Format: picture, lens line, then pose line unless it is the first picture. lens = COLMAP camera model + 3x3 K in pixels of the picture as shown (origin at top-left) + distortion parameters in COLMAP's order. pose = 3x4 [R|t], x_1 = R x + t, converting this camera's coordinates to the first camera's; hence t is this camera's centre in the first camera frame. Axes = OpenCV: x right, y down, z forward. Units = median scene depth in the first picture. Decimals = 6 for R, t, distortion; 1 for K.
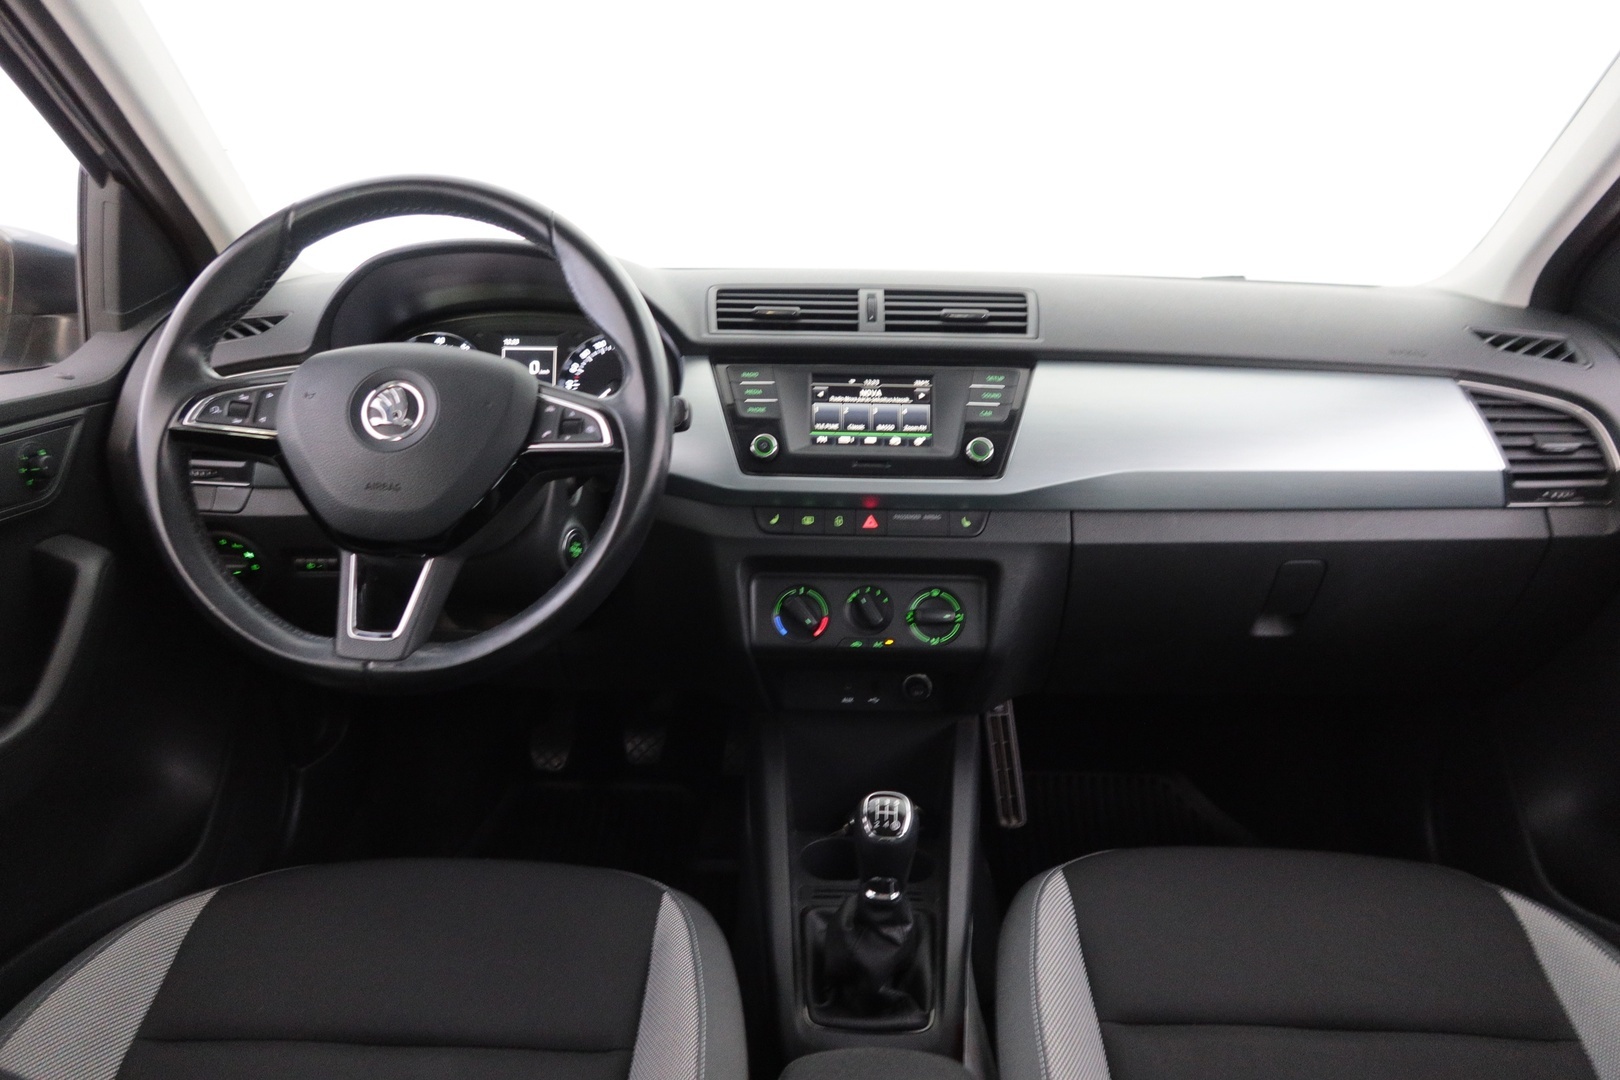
lens RADIAL K [[1035.6, 0, 804.8], [0, 1035.6, 541.5], [0, 0, 1]] dist [-0.020586, 0.000229]
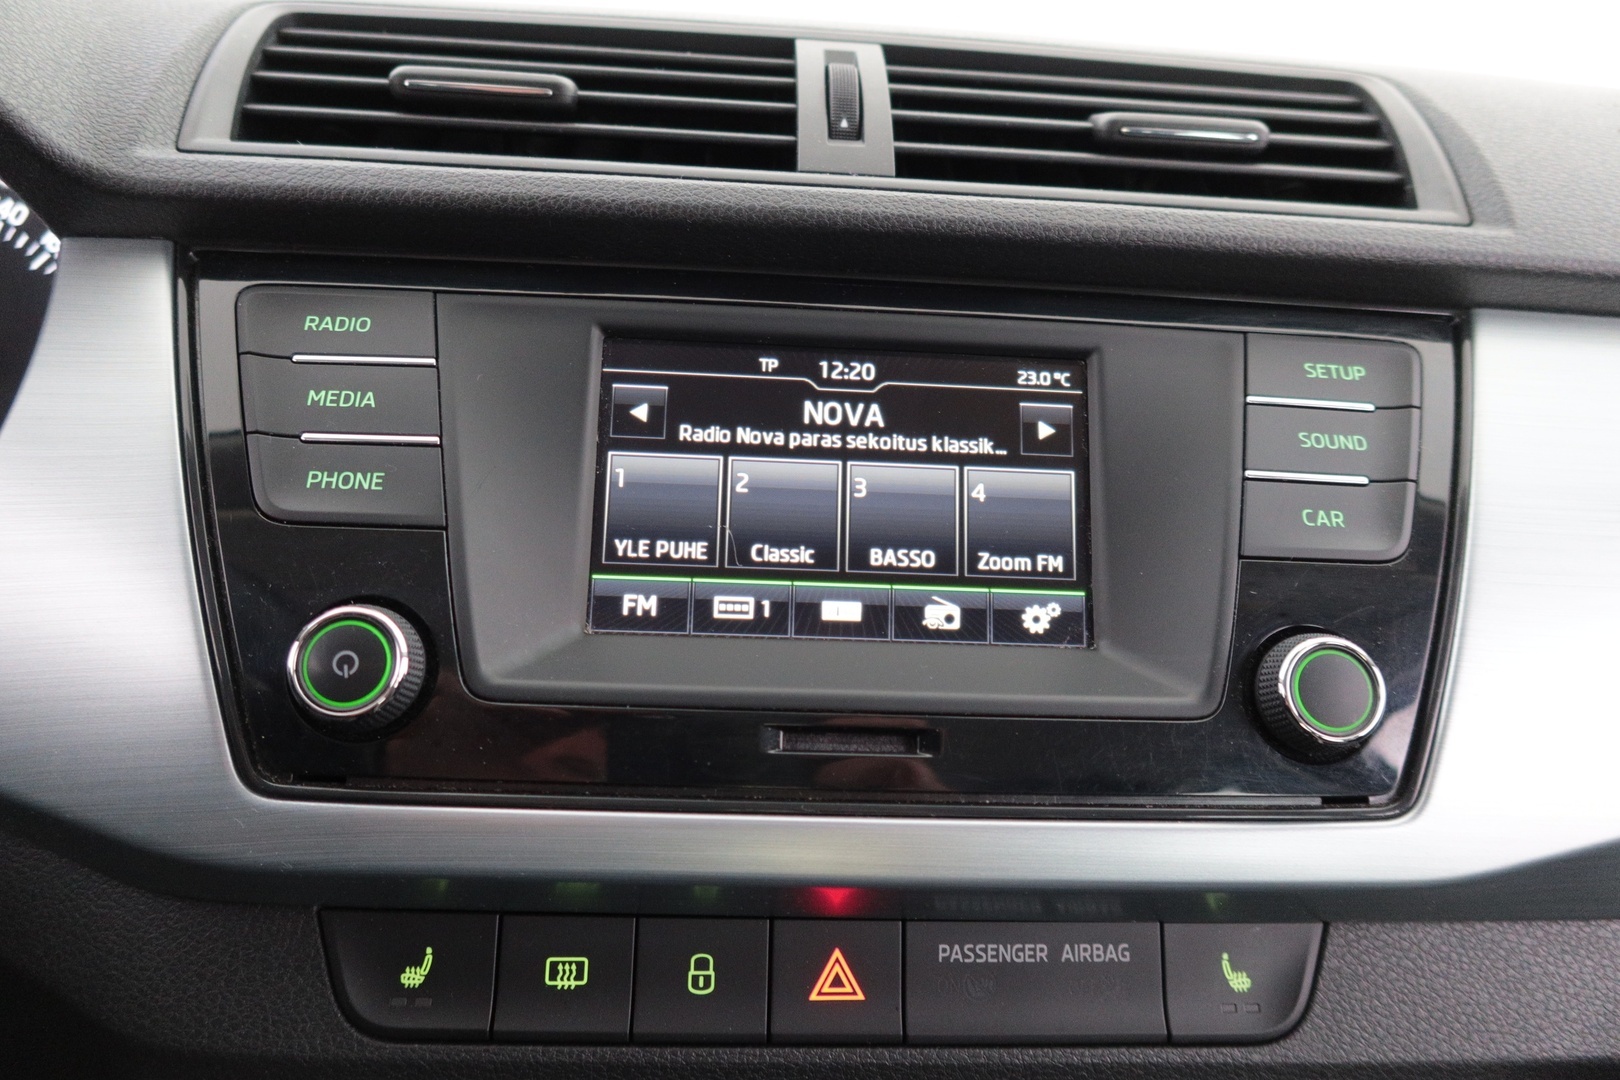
lens RADIAL K [[1035.6, 0, 818.2], [0, 1035.6, 539.3], [0, 0, 1]] dist [-0.020586, 0.000229]
pose [[0.995524, 0.013946, 0.093475, 0.035242], [-0.017367, 0.999205, 0.035886, -0.123044], [-0.092900, -0.037349, 0.994975, 0.756812]]
